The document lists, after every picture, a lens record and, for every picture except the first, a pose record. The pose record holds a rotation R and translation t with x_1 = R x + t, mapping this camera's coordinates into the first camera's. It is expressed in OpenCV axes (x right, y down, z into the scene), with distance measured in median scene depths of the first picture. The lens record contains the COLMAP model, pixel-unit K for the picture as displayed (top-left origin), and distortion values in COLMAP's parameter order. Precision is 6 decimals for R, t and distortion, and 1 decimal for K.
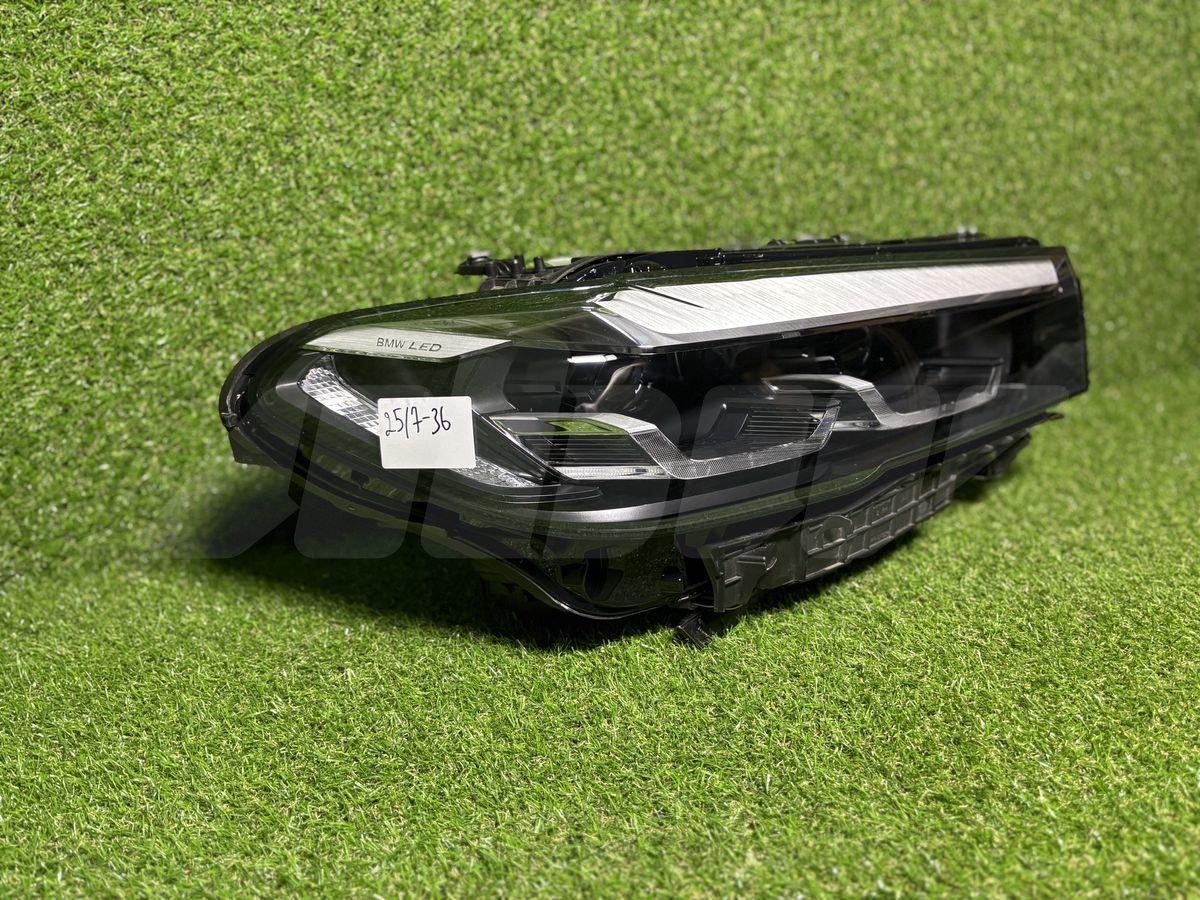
lens RADIAL K [[924.2, 0, 603.4], [0, 924.2, 442.1], [0, 0, 1]] dist [0.051277, -0.072892]
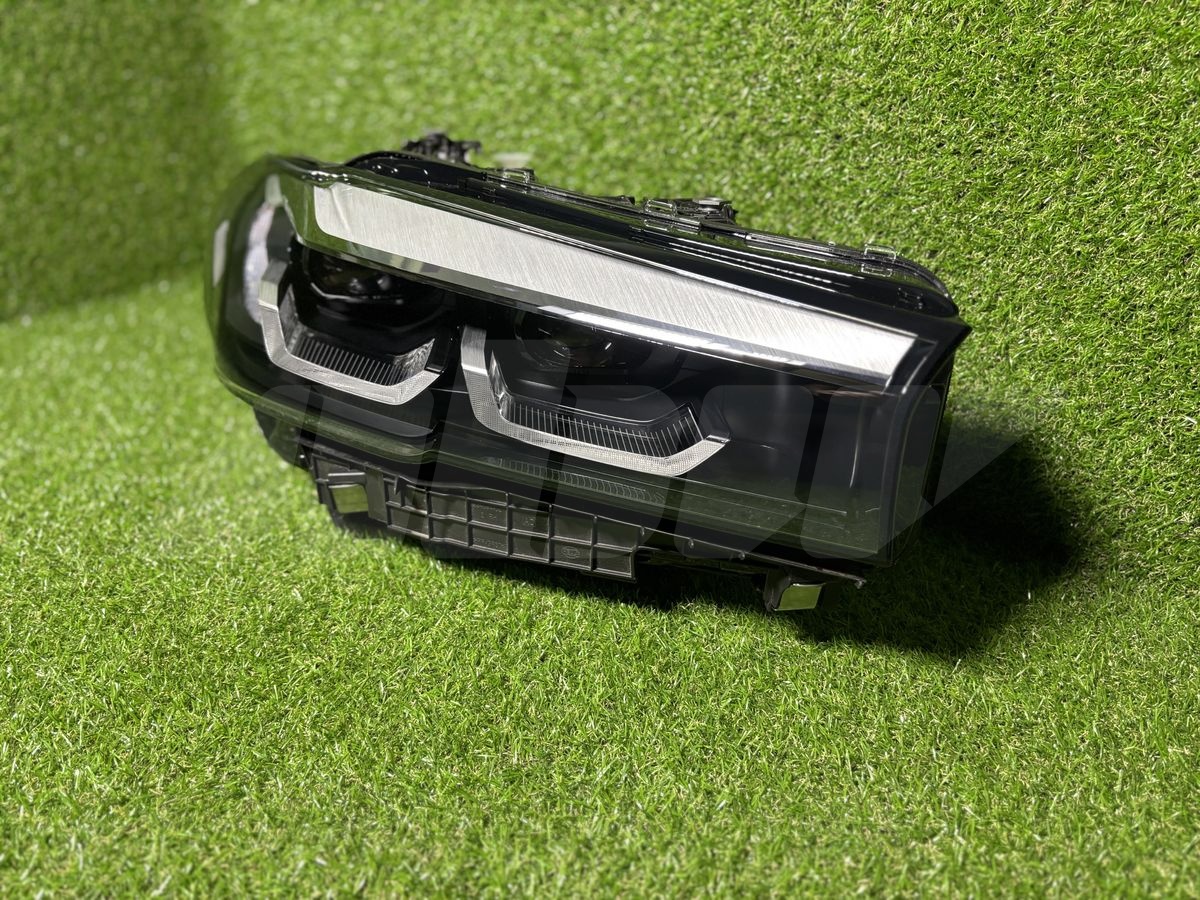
lens RADIAL K [[917.5, 0, 597.8], [0, 917.5, 452.7], [0, 0, 1]] dist [0.069856, -0.095845]
pose [[0.500513, 0.452117, -0.738293, 0.781019], [-0.323089, 0.888735, 0.325212, -0.237387], [0.803181, 0.075762, 0.590898, 0.449351]]
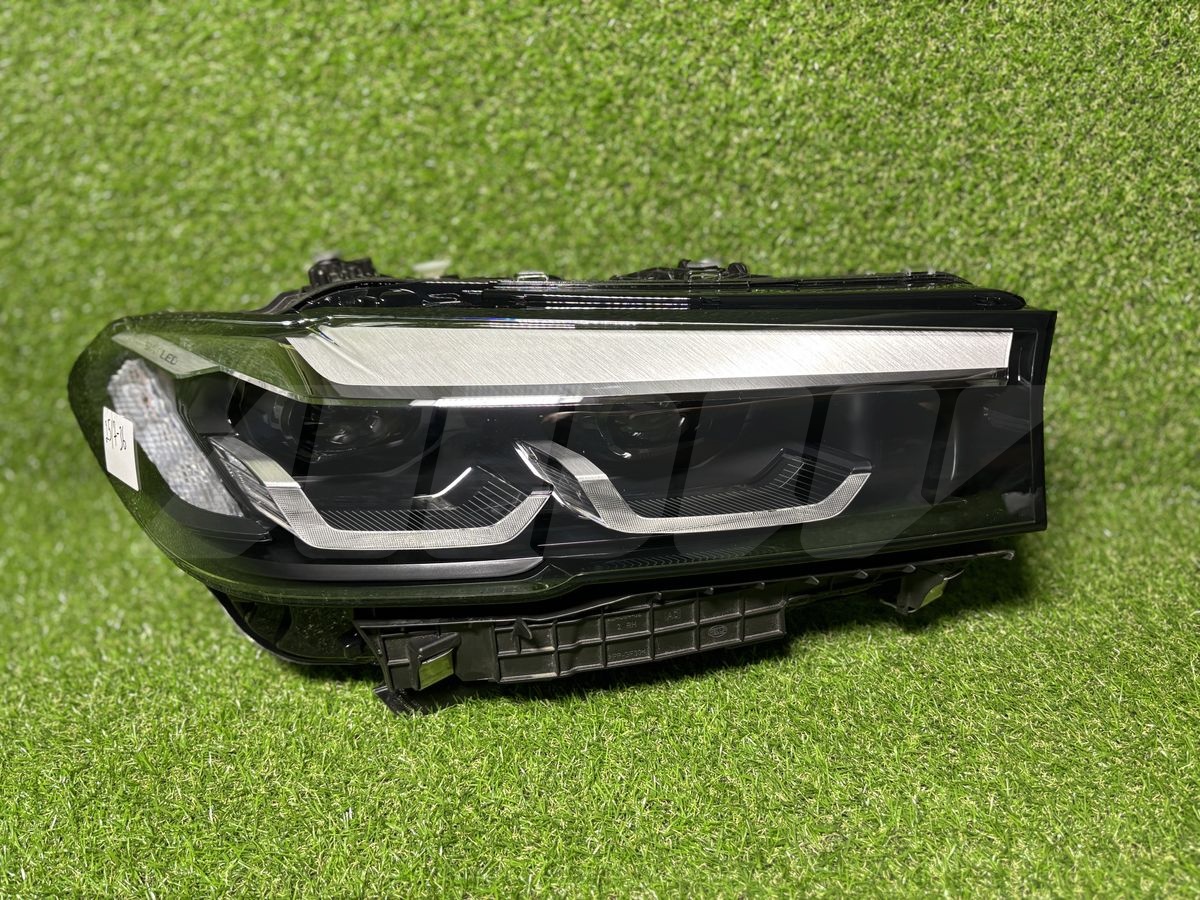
lens RADIAL K [[928.4, 0, 601.4], [0, 928.4, 452.4], [0, 0, 1]] dist [0.050850, -0.062599]
pose [[0.858913, 0.195169, -0.473474, 0.520343], [-0.134394, 0.978031, 0.159351, -0.164855], [0.494173, -0.073237, 0.866273, 0.225030]]
